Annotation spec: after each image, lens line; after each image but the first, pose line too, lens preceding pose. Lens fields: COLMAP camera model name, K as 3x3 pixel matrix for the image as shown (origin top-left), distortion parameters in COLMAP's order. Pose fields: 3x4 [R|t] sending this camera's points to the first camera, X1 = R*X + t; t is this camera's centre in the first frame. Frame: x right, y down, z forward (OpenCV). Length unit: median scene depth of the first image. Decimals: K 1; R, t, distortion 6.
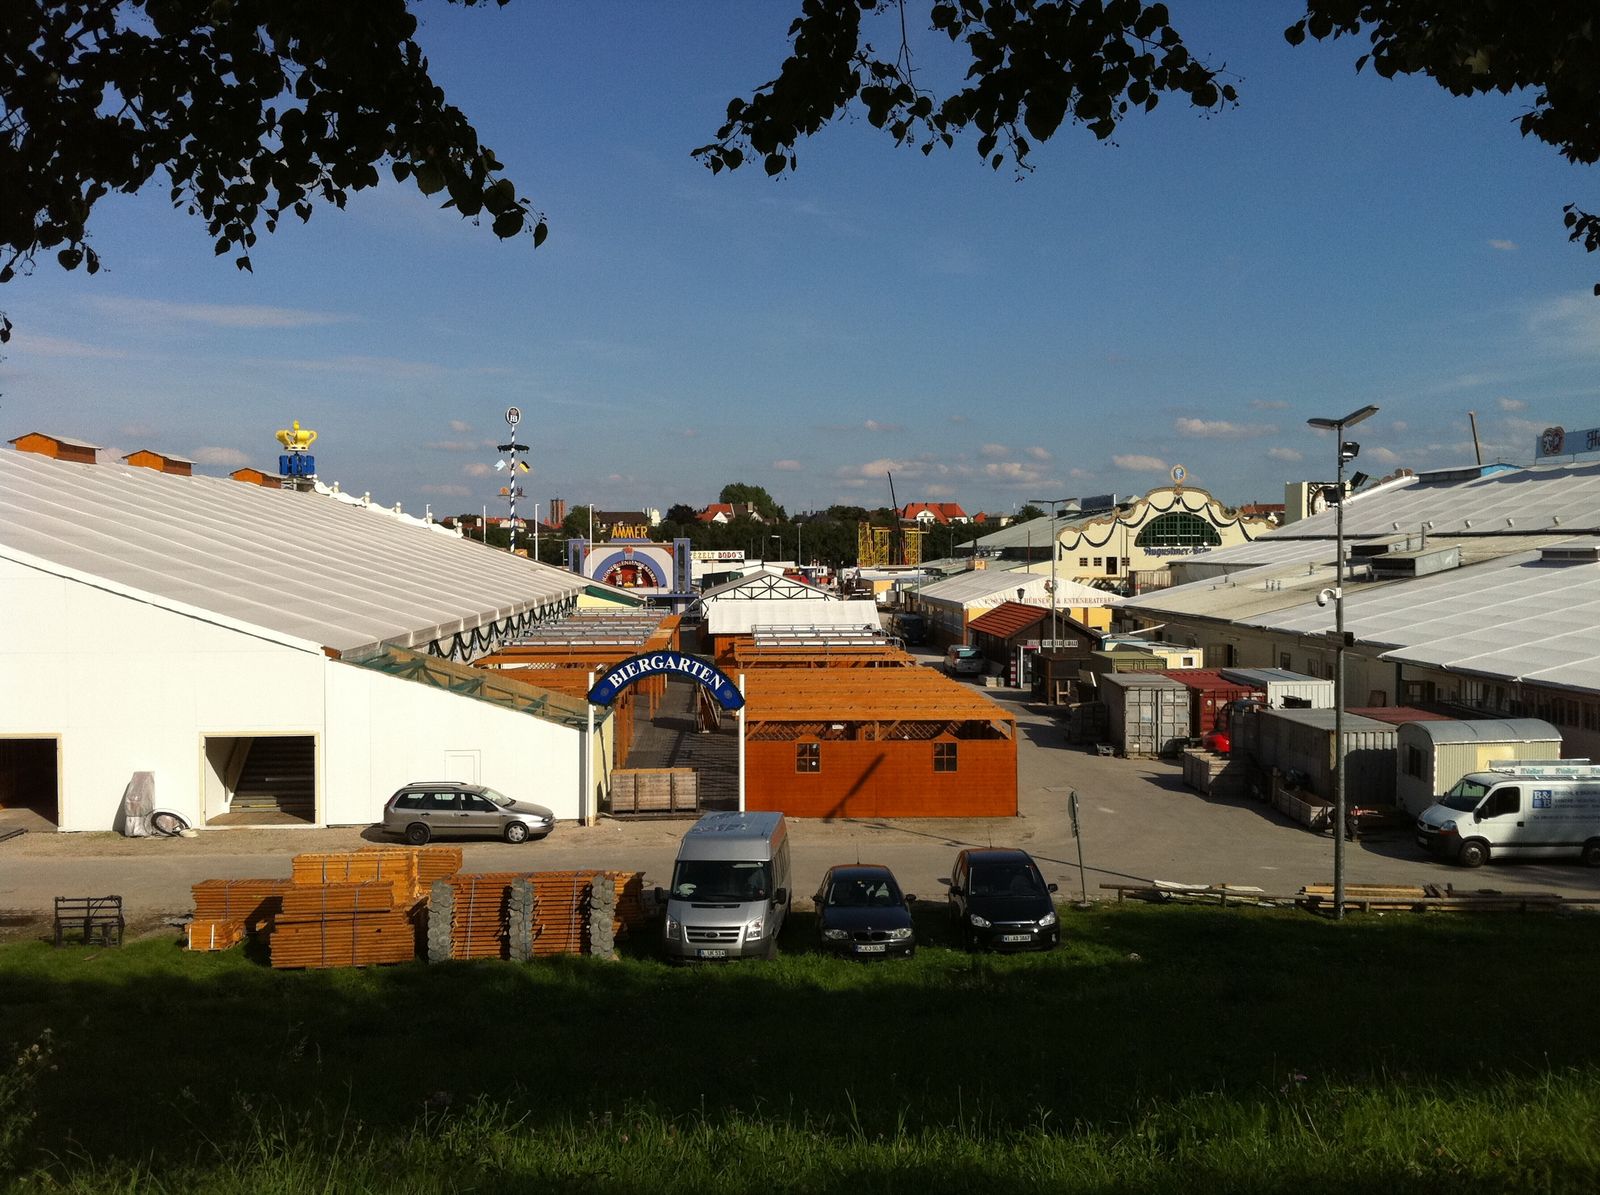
lens RADIAL K [[1459.1, 0, 799.9], [0, 1459.1, 596.9], [0, 0, 1]] dist [0.009238, 0.000000]
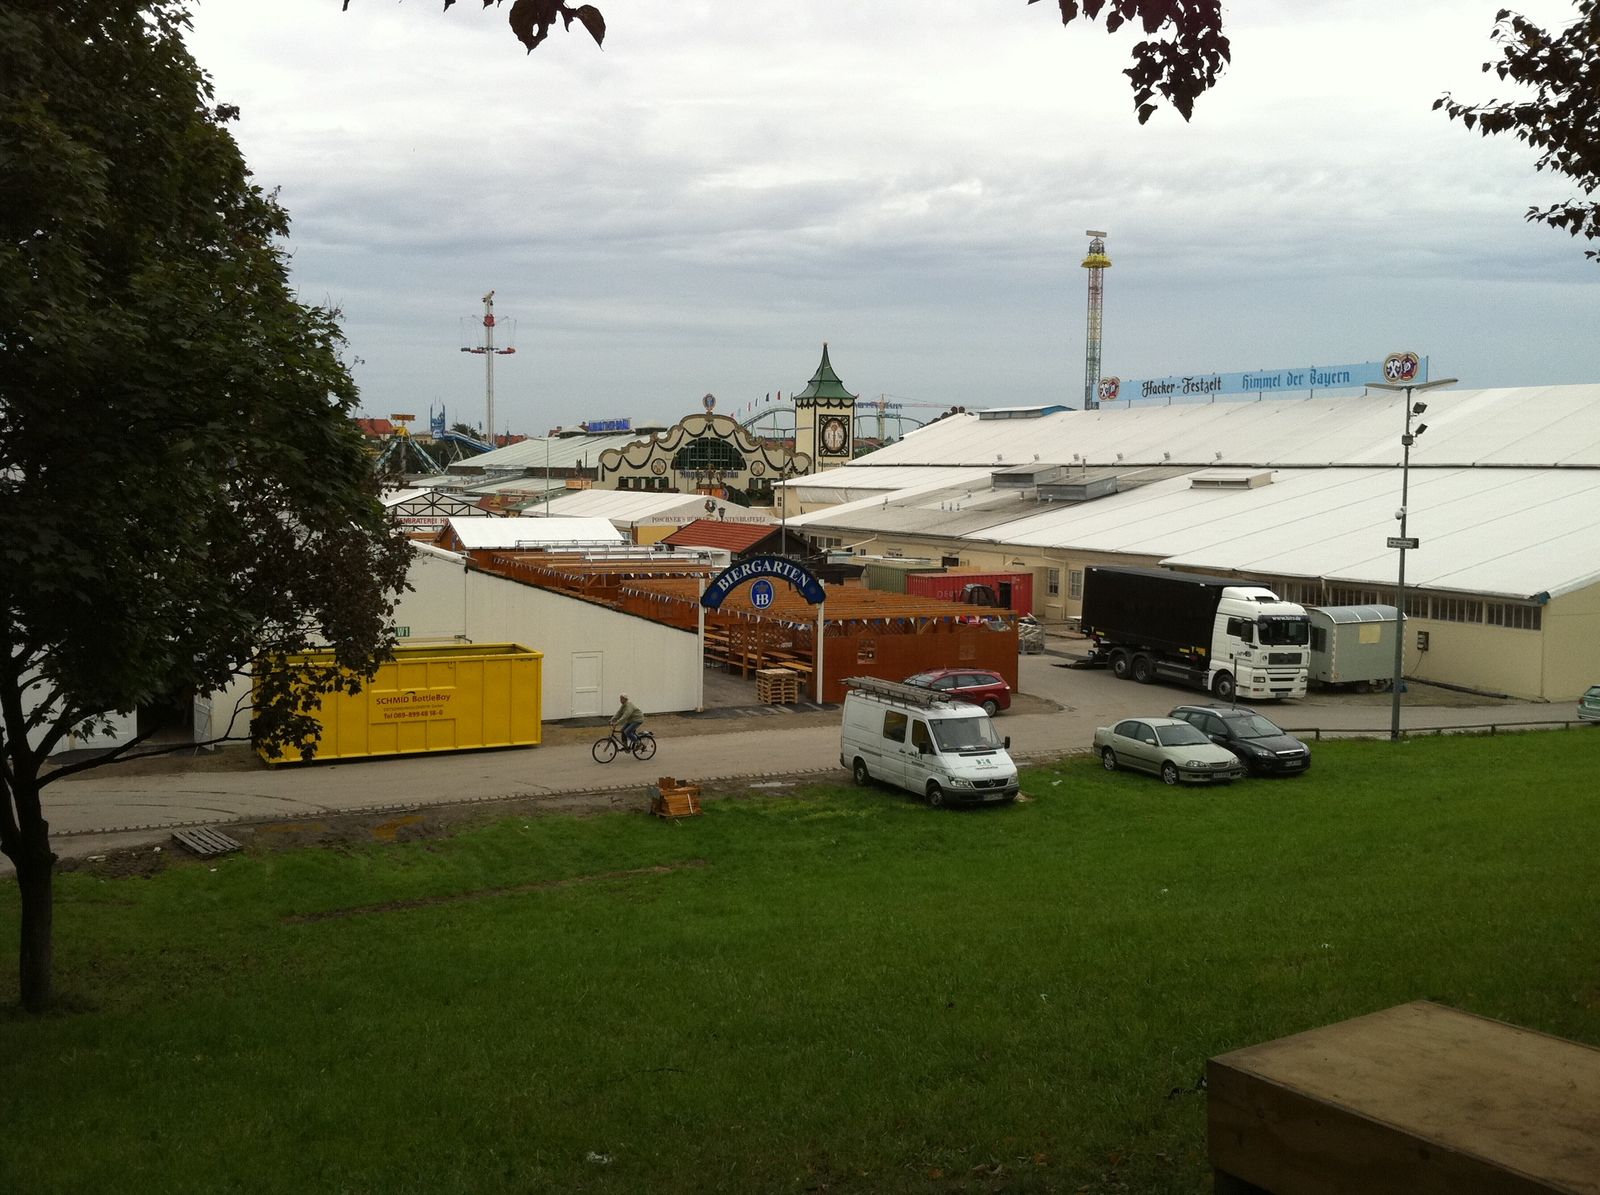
lens RADIAL K [[1459.1, 0, 800.3], [0, 1459.1, 597.2], [0, 0, 1]] dist [0.009238, 0.000000]
pose [[0.915533, -0.015452, 0.401947, -0.190292], [-0.006027, 0.998623, 0.052118, 0.003527], [-0.402199, -0.050139, 0.914179, -0.005798]]
